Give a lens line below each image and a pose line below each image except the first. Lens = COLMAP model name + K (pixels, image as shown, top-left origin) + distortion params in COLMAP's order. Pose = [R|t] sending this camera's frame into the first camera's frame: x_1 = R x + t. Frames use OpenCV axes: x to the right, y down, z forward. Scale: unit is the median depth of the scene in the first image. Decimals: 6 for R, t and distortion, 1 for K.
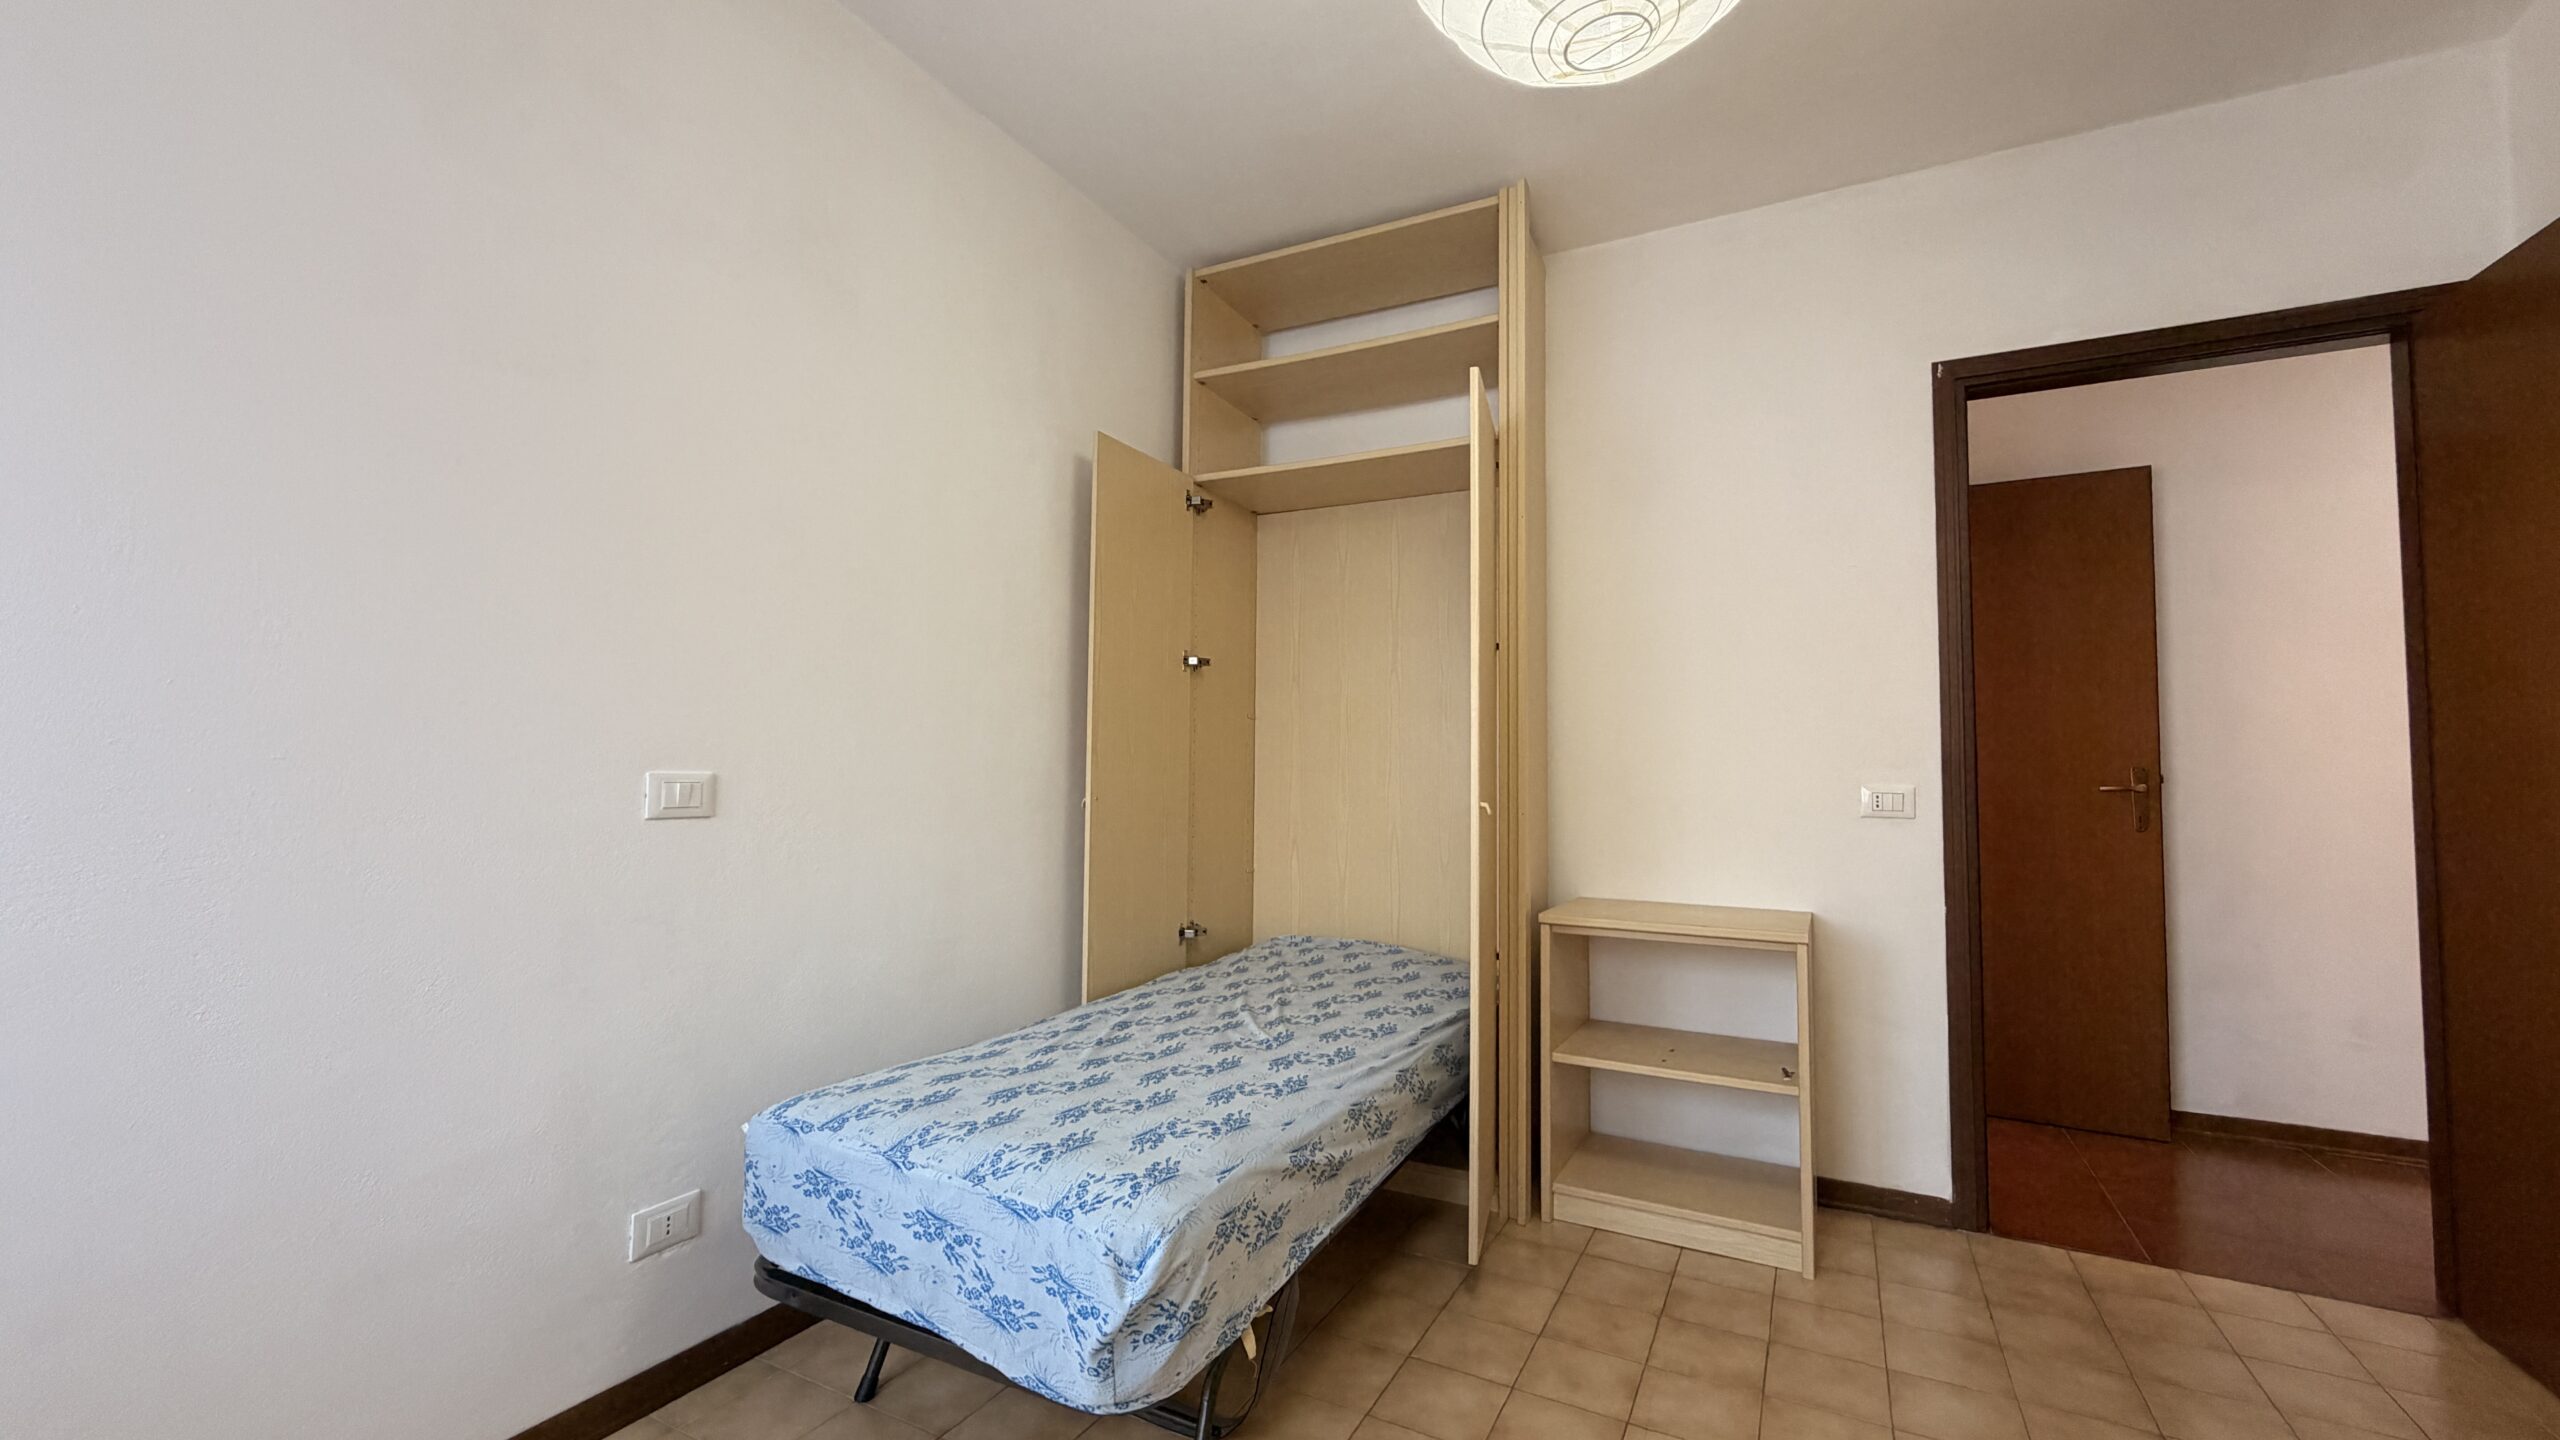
lens RADIAL K [[1020.3, 0, 1281.0], [0, 1020.3, 715.9], [0, 0, 1]] dist [-0.001939, 0.000792]
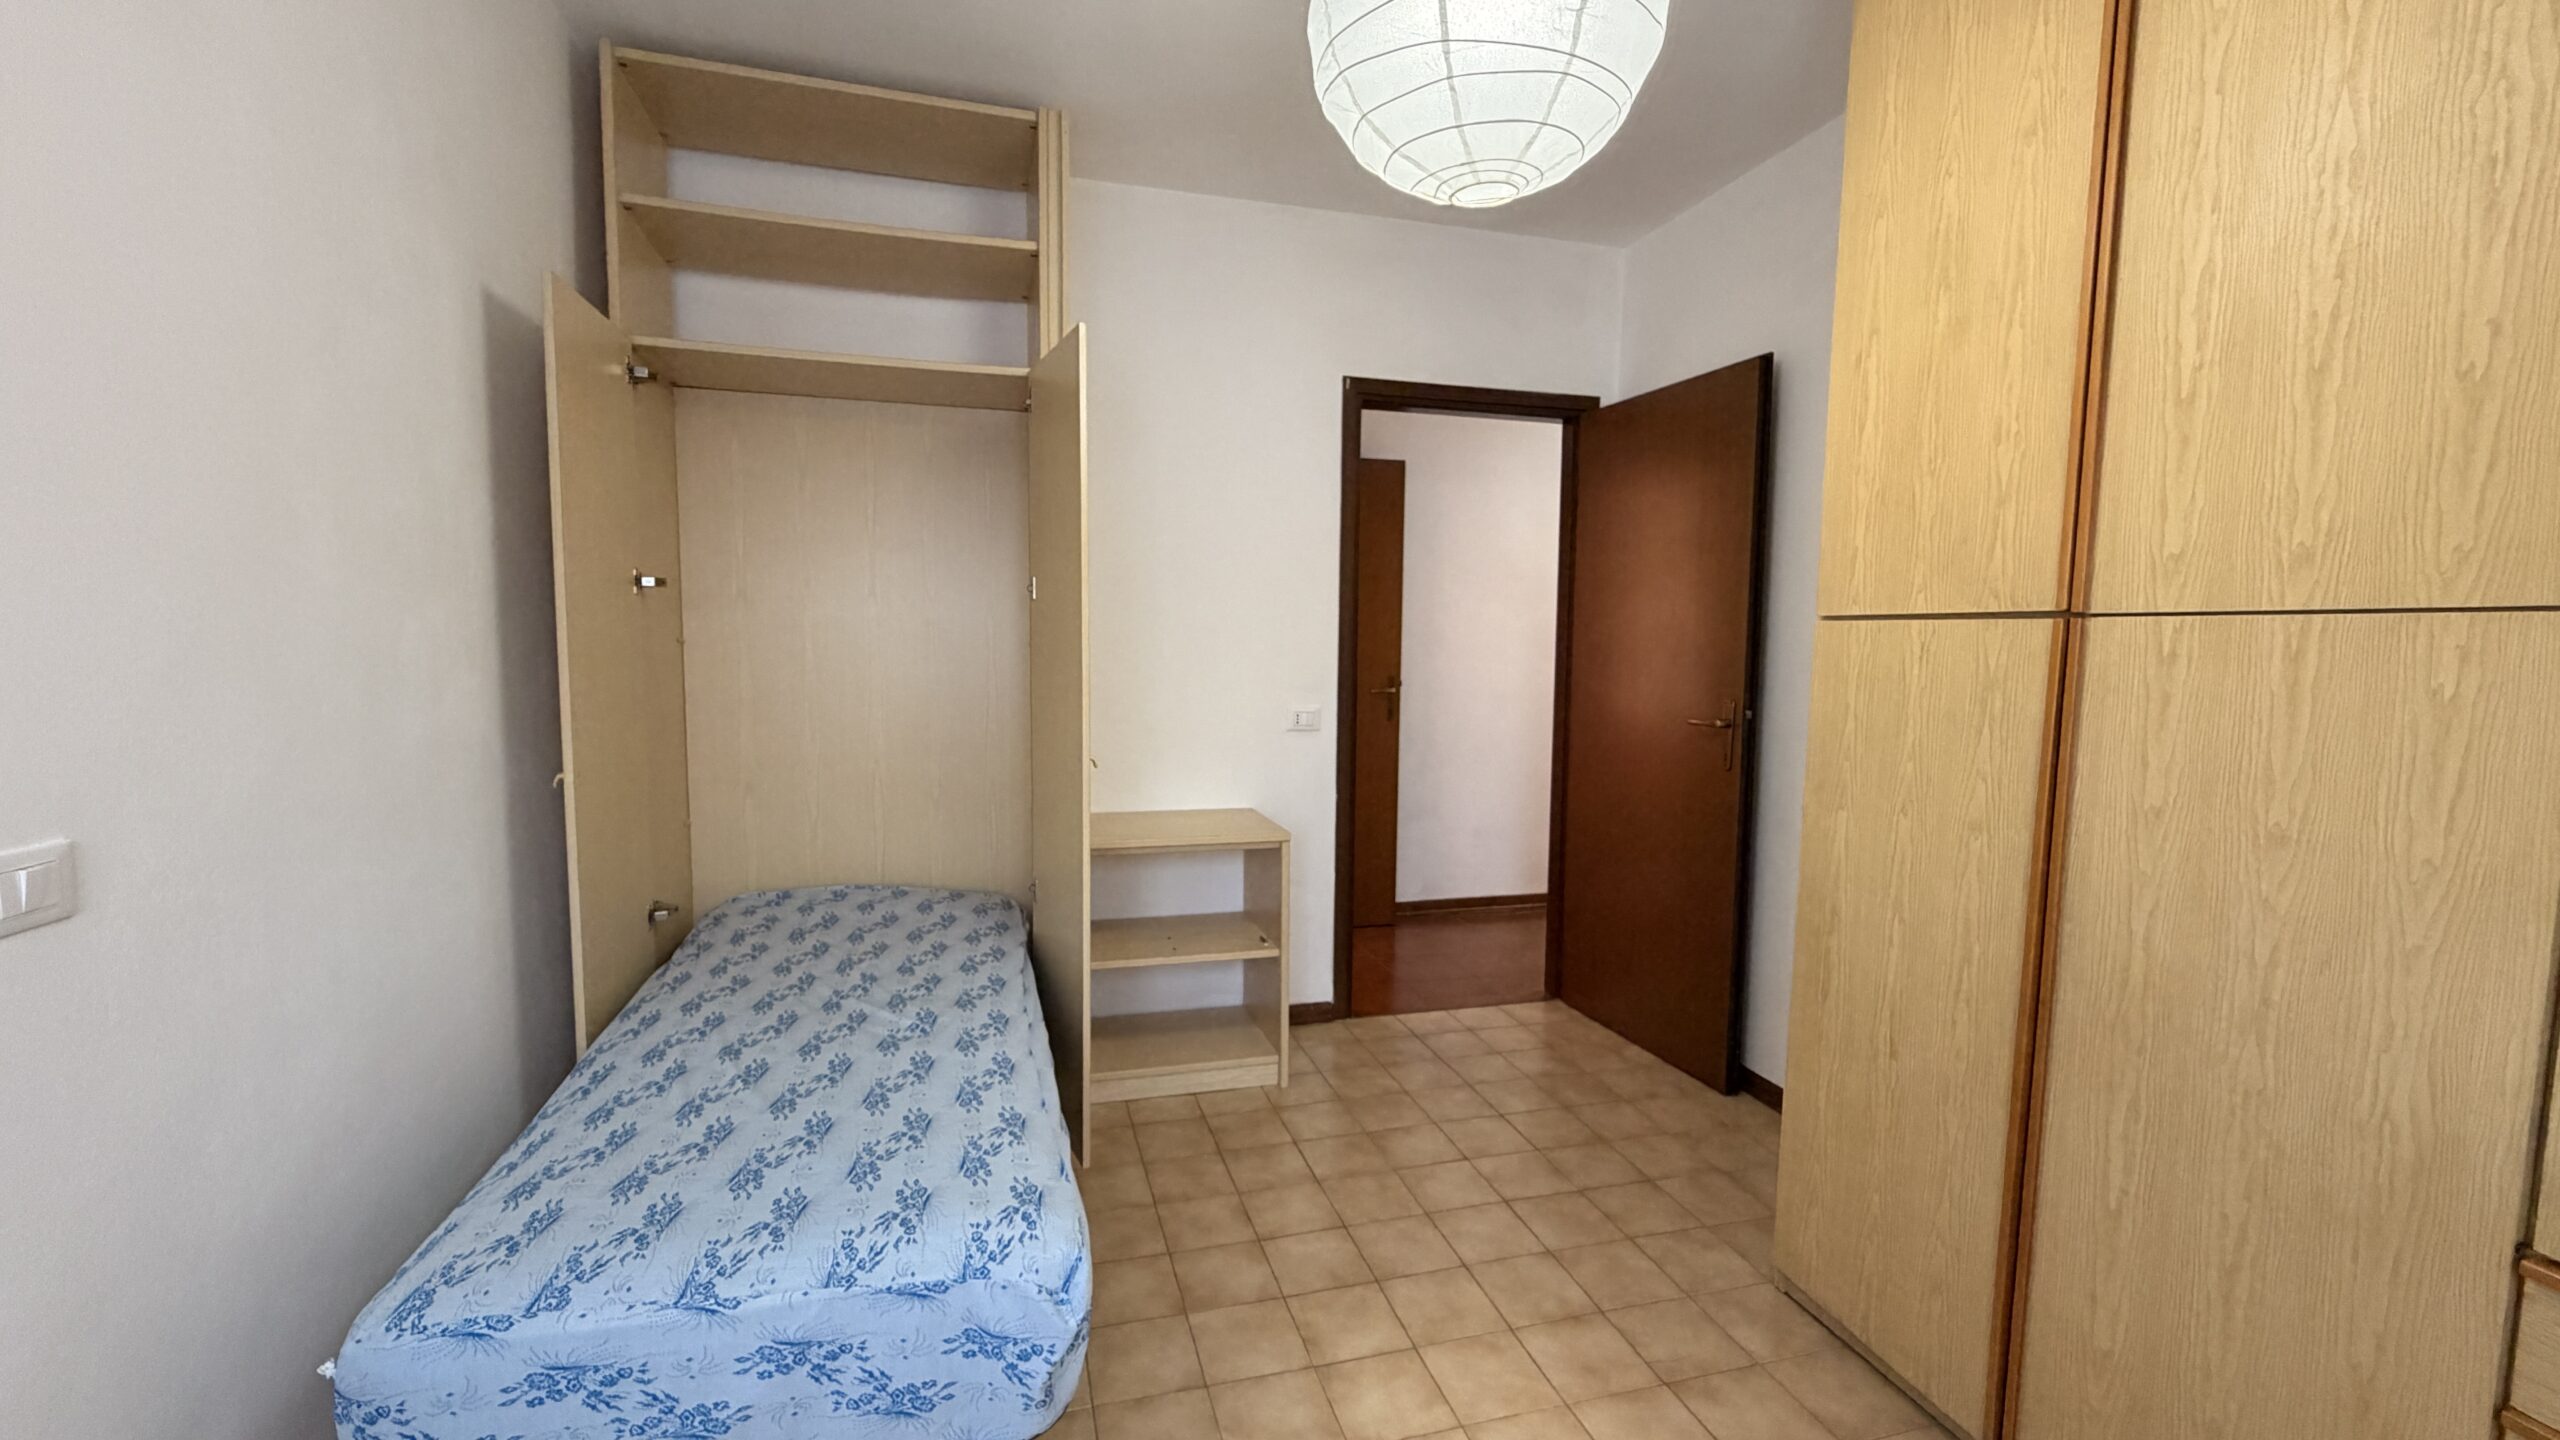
lens RADIAL K [[1020.3, 0, 1274.0], [0, 1020.3, 713.1], [0, 0, 1]] dist [-0.001939, 0.000792]
pose [[0.723565, -0.053068, 0.688213, -0.371173], [-0.043795, 0.991502, 0.122500, -0.091969], [-0.688865, -0.118777, 0.715092, 0.111021]]
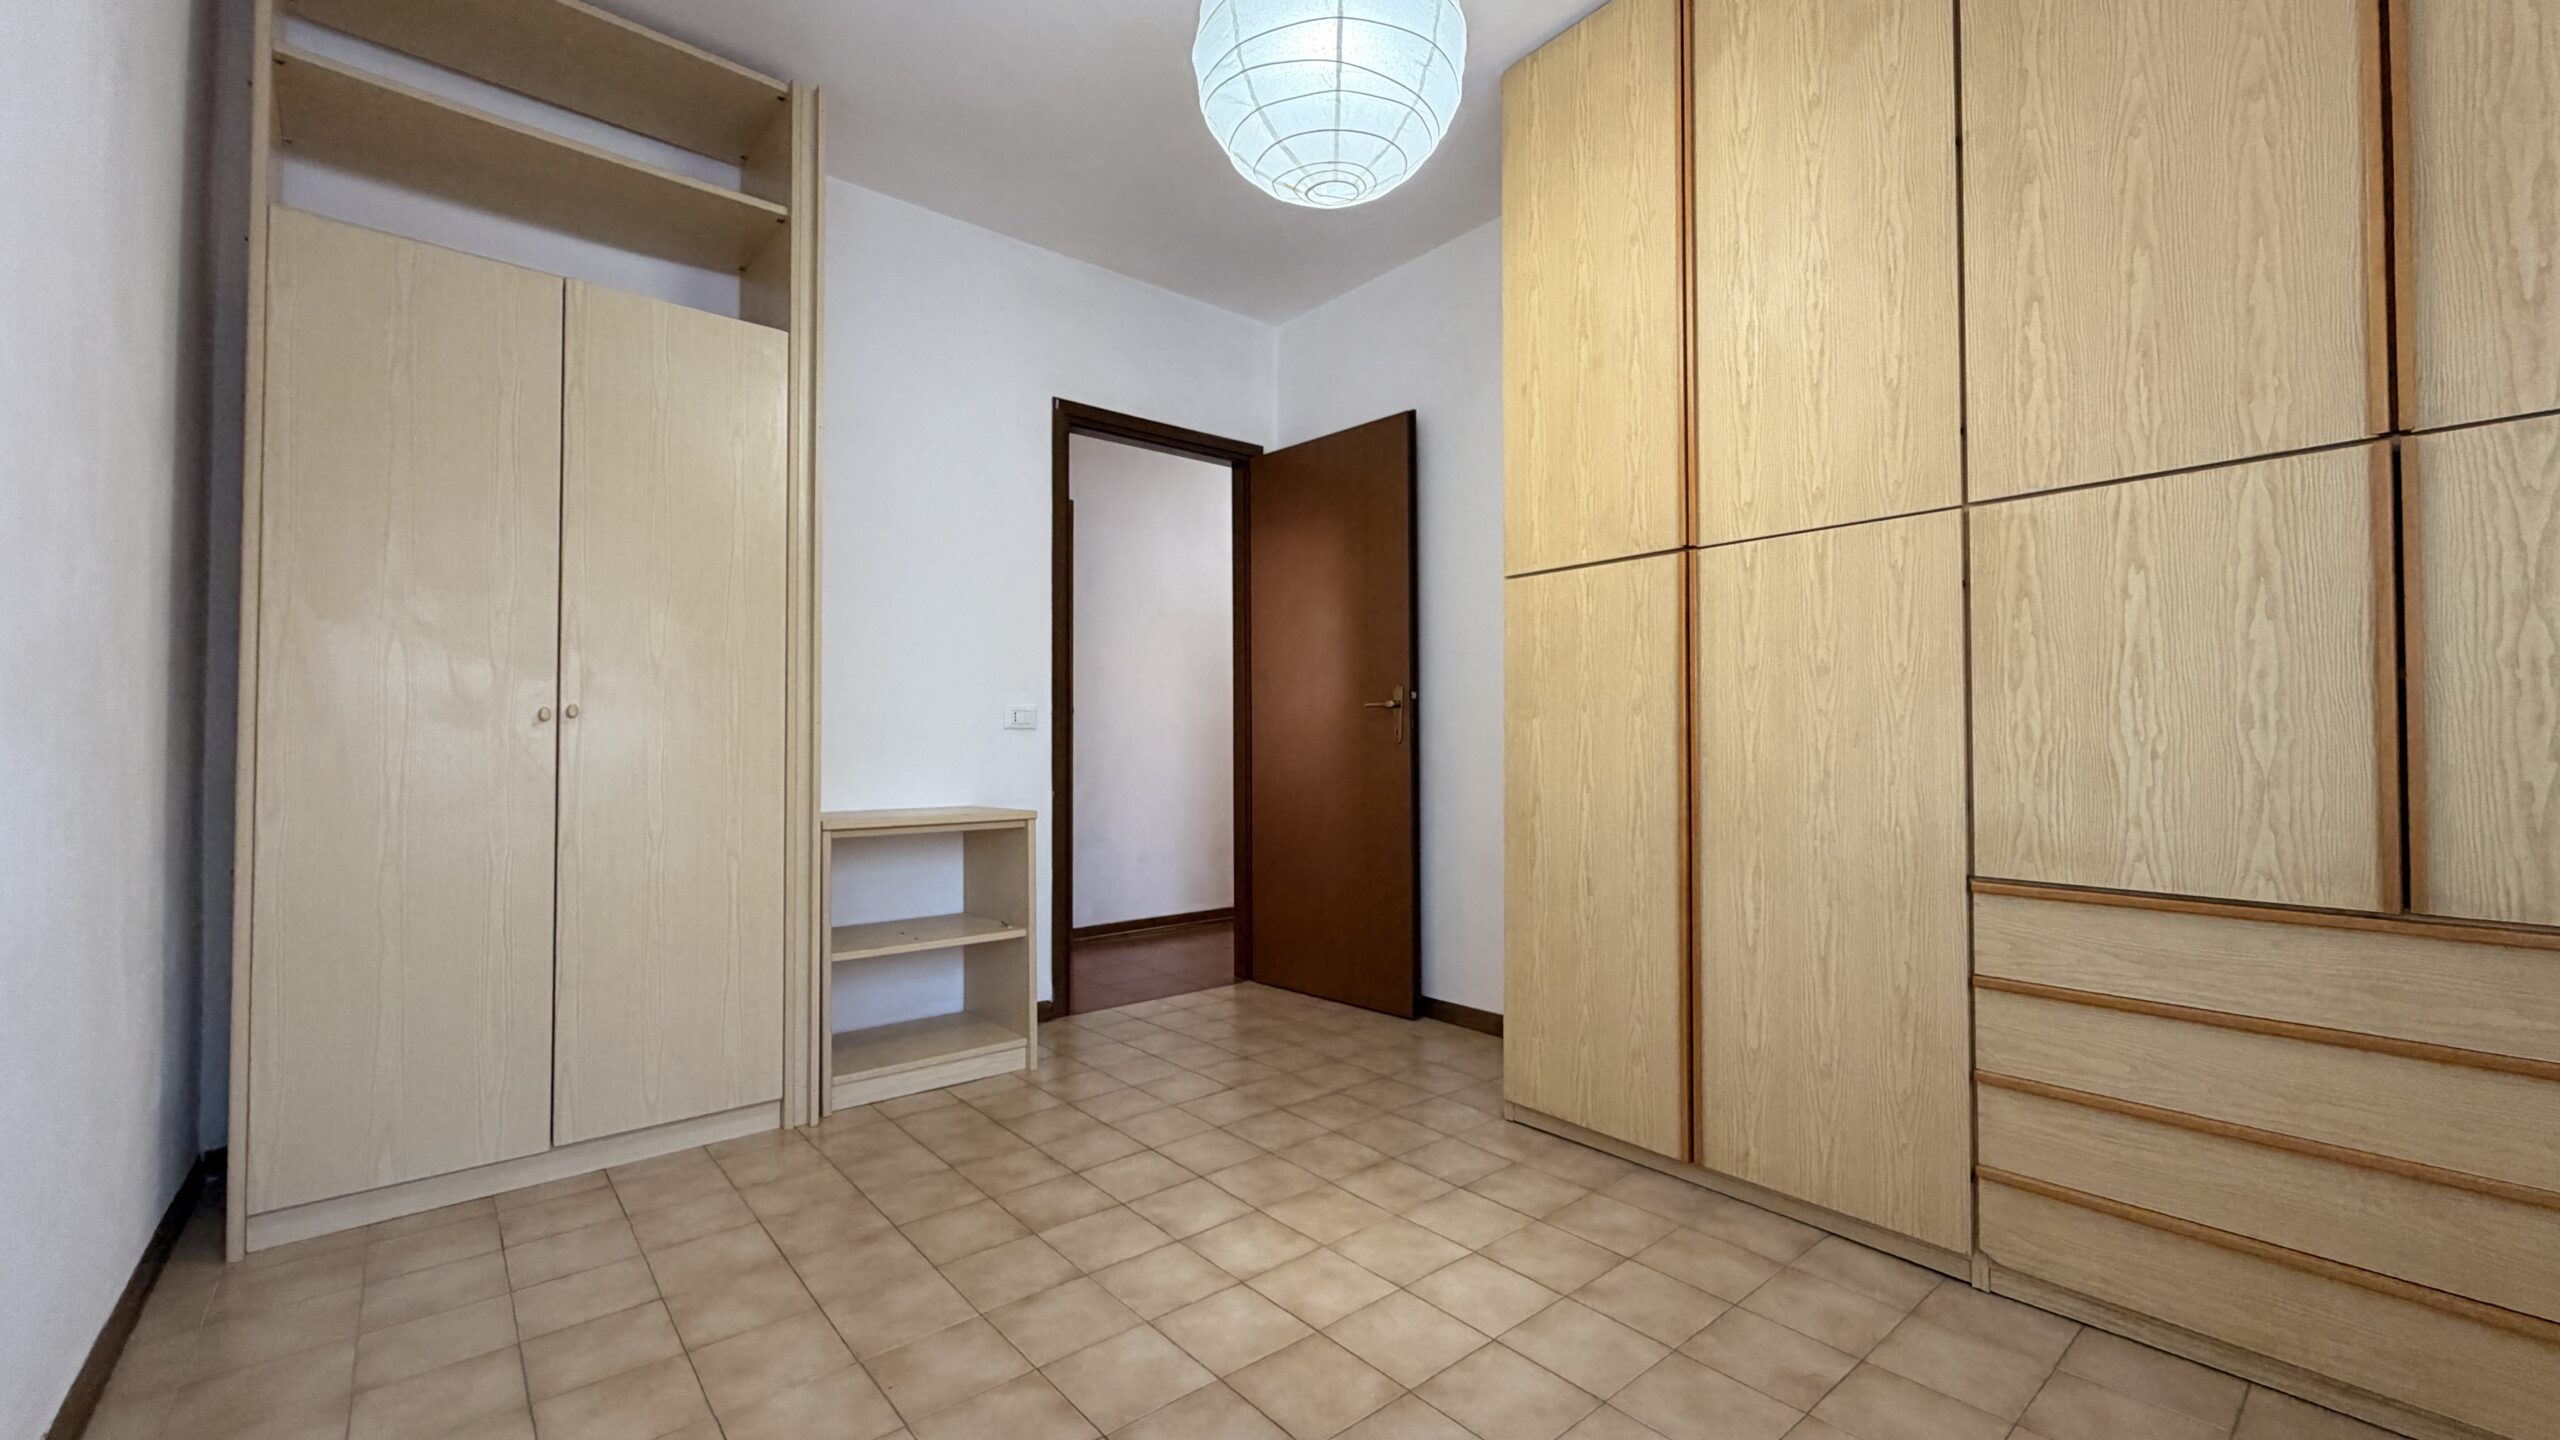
lens RADIAL K [[1020.3, 0, 1270.7], [0, 1020.3, 710.4], [0, 0, 1]] dist [-0.001939, 0.000792]
pose [[0.372324, 0.019184, 0.927905, -0.586071], [-0.044266, 0.999016, -0.002892, 0.073942], [-0.927047, -0.039998, 0.372806, 0.232281]]
